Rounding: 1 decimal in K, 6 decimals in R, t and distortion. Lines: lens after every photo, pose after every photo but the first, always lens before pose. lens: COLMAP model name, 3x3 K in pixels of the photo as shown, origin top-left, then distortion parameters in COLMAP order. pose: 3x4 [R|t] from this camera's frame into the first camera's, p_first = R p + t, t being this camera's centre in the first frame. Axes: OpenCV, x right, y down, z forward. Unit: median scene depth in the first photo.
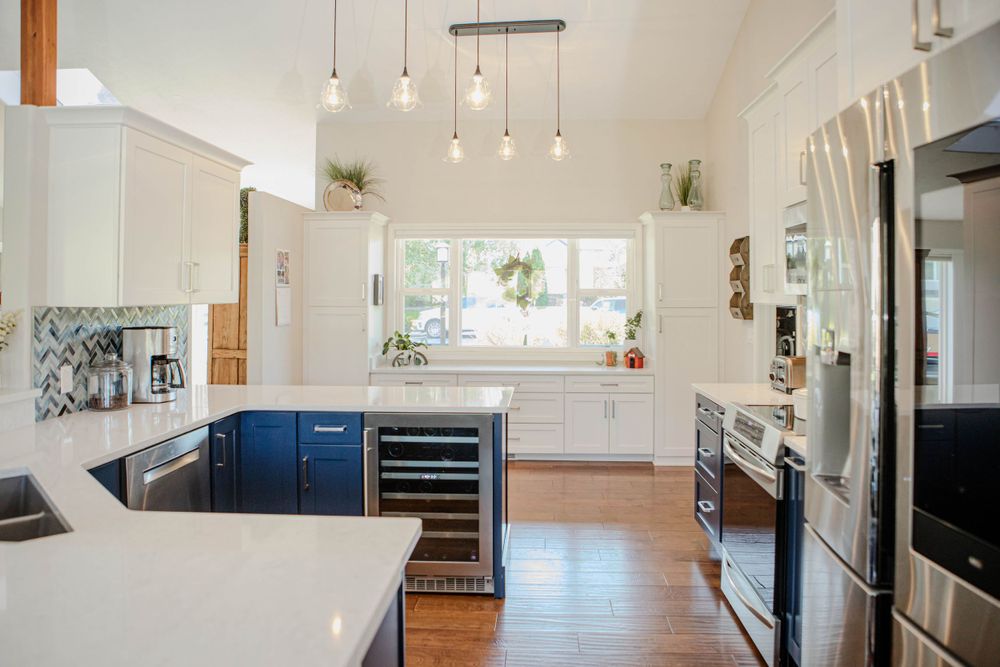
lens RADIAL K [[704.1, 0, 499.6], [0, 704.1, 333.3], [0, 0, 1]] dist [-0.000214, -0.000135]
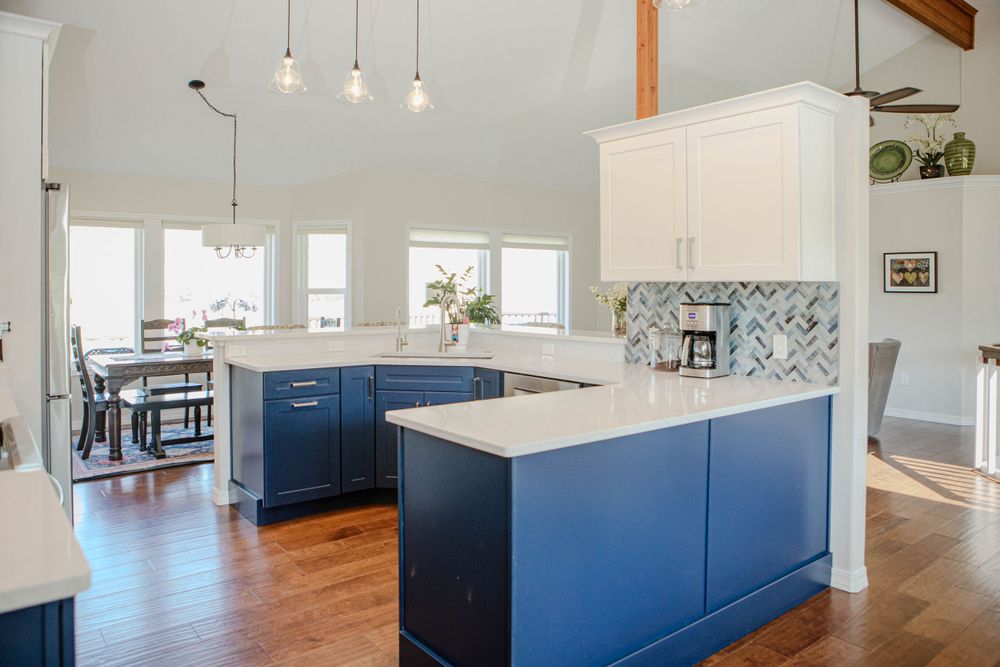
lens RADIAL K [[704.1, 0, 499.9], [0, 704.1, 333.7], [0, 0, 1]] dist [-0.000214, -0.000135]
pose [[-0.734227, 0.046800, -0.677289, 0.477002], [-0.032053, 0.994119, 0.103440, -0.069564], [0.678147, 0.097657, -0.728409, 1.789811]]
